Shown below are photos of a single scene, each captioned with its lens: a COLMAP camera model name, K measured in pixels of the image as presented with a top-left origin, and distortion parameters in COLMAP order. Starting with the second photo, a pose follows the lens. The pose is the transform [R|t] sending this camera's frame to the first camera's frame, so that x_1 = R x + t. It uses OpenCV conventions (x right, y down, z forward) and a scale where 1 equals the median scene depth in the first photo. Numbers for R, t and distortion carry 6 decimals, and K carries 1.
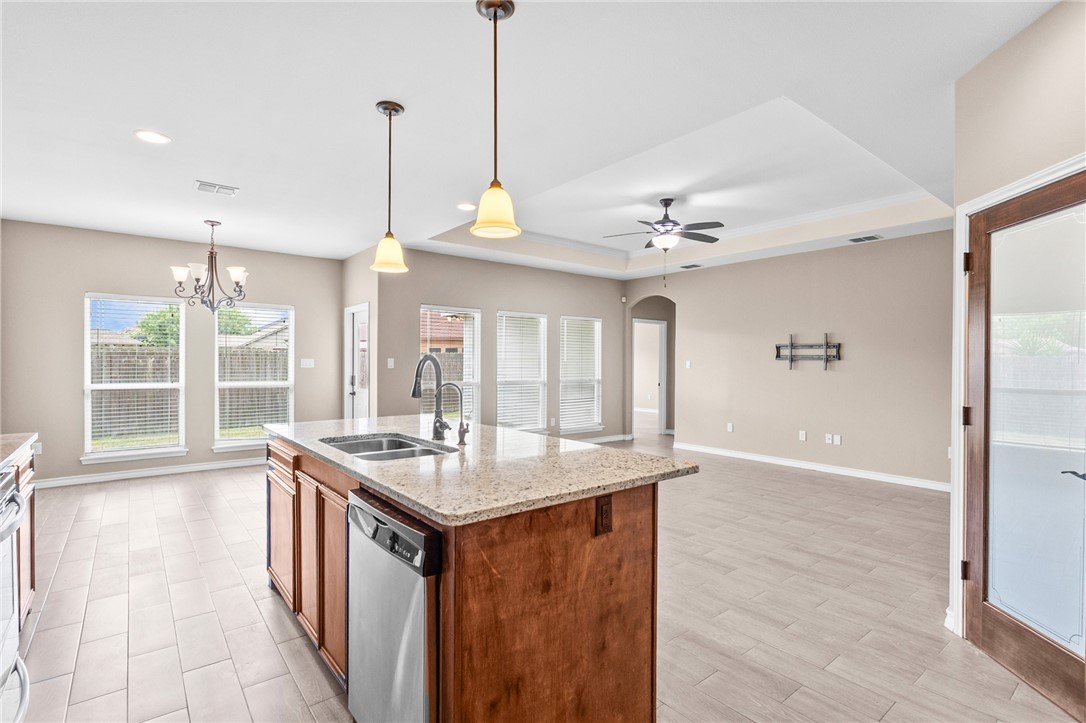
lens RADIAL K [[514.1, 0, 539.7], [0, 514.1, 359.1], [0, 0, 1]] dist [-0.011539, -0.000816]
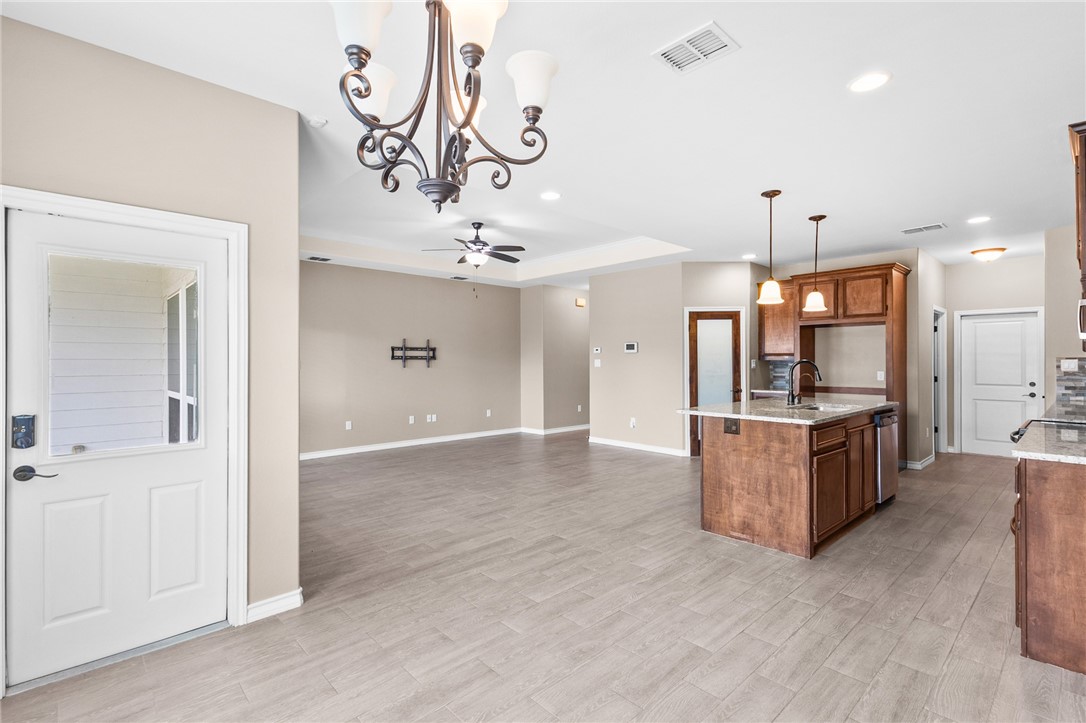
lens RADIAL K [[506.5, 0, 540.9], [0, 506.5, 362.1], [0, 0, 1]] dist [0.016799, -0.000606]
pose [[-0.068494, -0.008803, 0.997613, -0.752998], [0.002984, 0.999955, 0.009029, -0.002794], [-0.997647, 0.003596, -0.068465, 0.772430]]
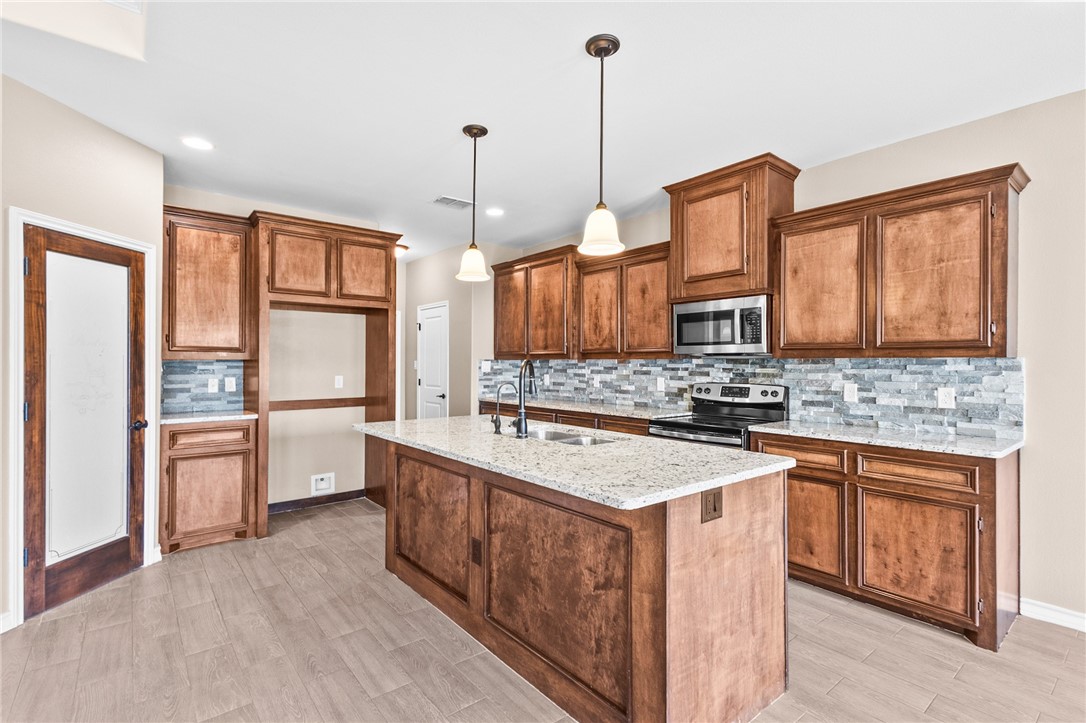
lens RADIAL K [[506.5, 0, 541.0], [0, 506.5, 361.2], [0, 0, 1]] dist [0.016799, -0.000606]
pose [[-0.999928, -0.011789, -0.002447, -0.086102], [-0.011784, 0.999929, -0.002006, 0.003522], [0.002470, -0.001977, -0.999995, 0.781137]]
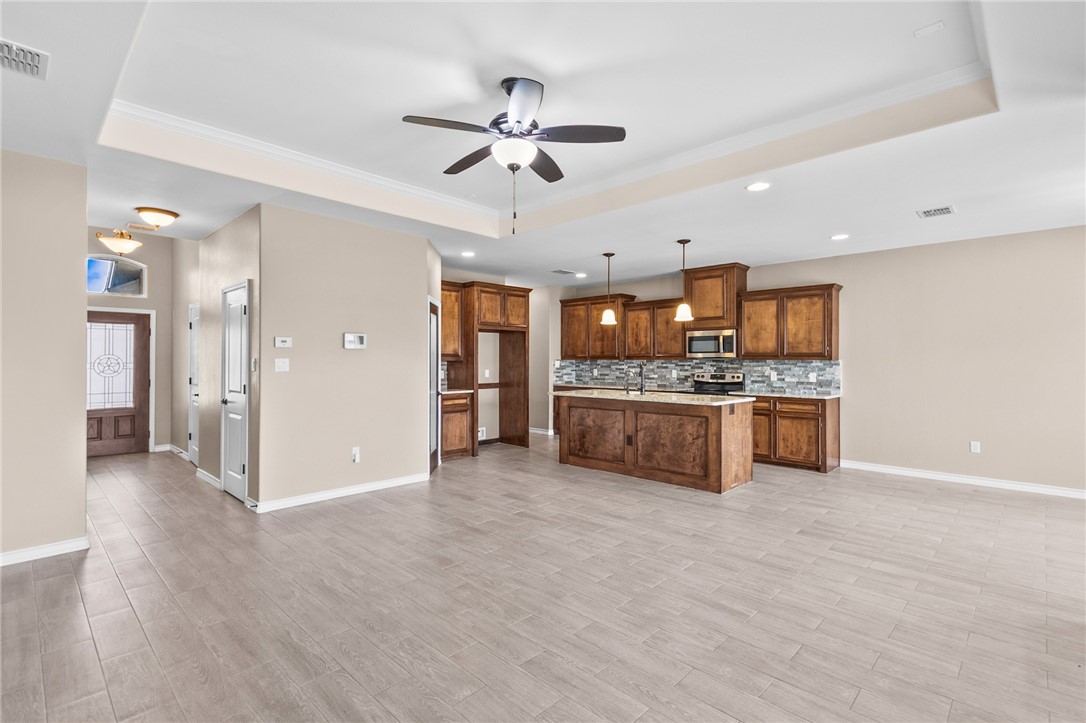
lens RADIAL K [[506.5, 0, 539.8], [0, 506.5, 355.9], [0, 0, 1]] dist [0.016799, -0.000606]
pose [[-0.992498, -0.011484, -0.121723, 0.234660], [-0.010557, 0.999910, -0.008259, 0.001522], [0.121807, -0.006912, -0.992530, 1.295604]]
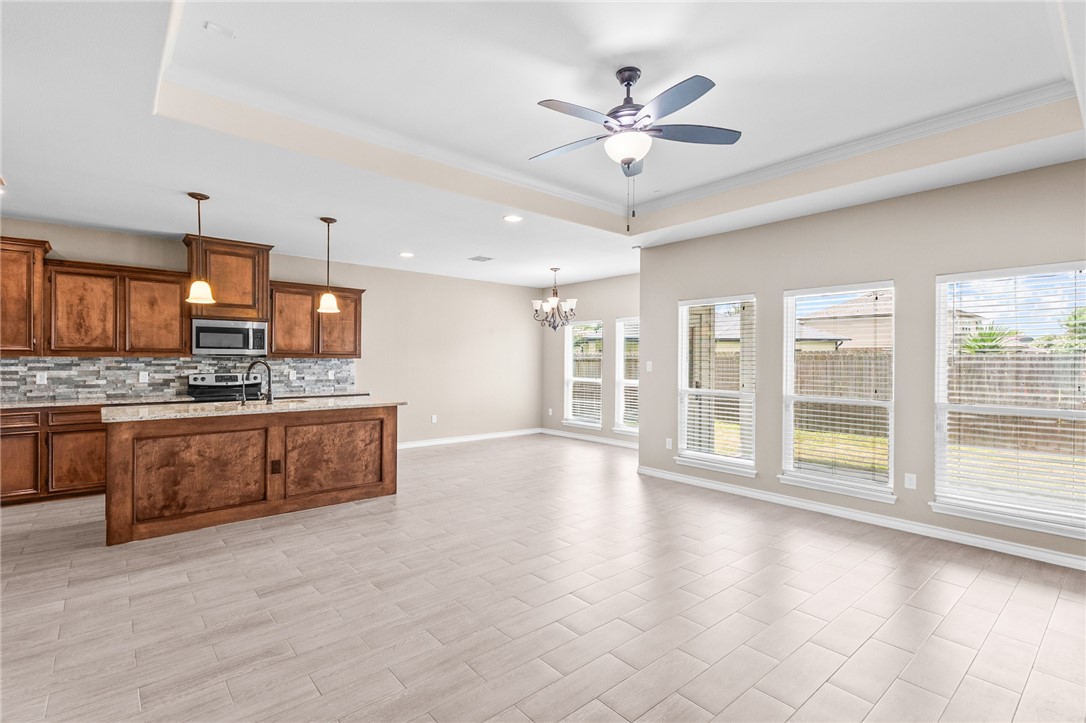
lens RADIAL K [[506.5, 0, 540.8], [0, 506.5, 361.5], [0, 0, 1]] dist [0.016799, -0.000606]
pose [[0.032003, -0.006470, -0.999467, 0.653457], [-0.006629, 0.999956, -0.006685, 0.006726], [0.999466, 0.006840, 0.031958, 0.733319]]
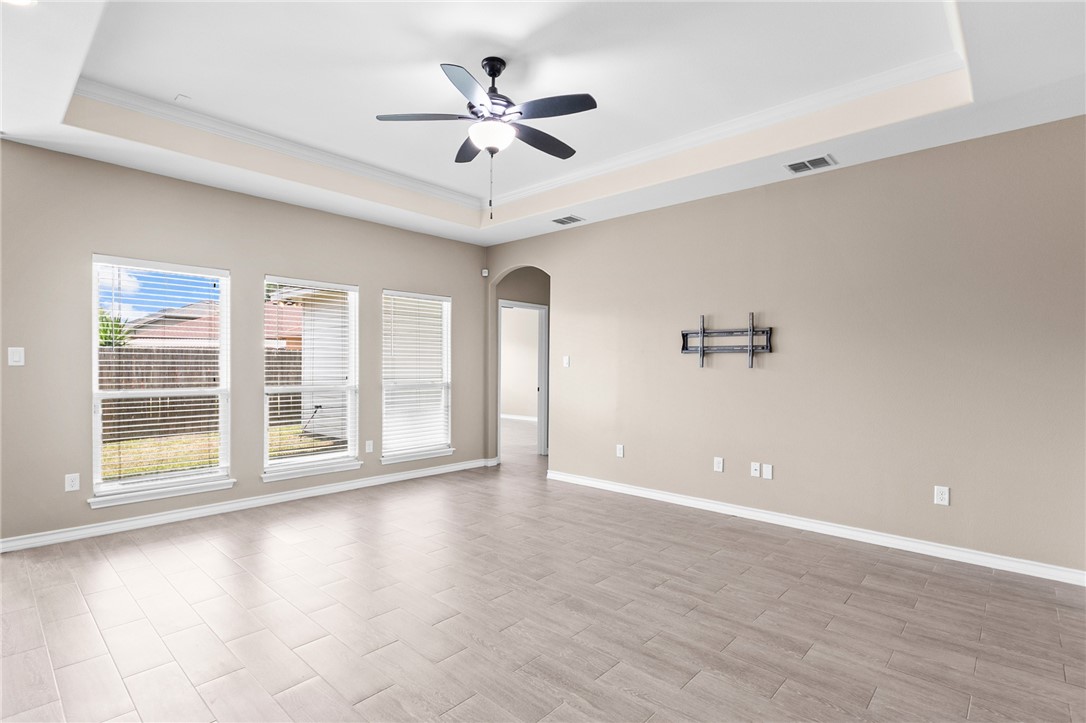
lens RADIAL K [[514.1, 0, 542.4], [0, 514.1, 366.0], [0, 0, 1]] dist [-0.011539, -0.000816]
pose [[0.988226, -0.000736, 0.153000, 0.178843], [-0.000429, 0.999971, 0.007585, 0.013934], [-0.153001, -0.007562, 0.988197, 0.365180]]
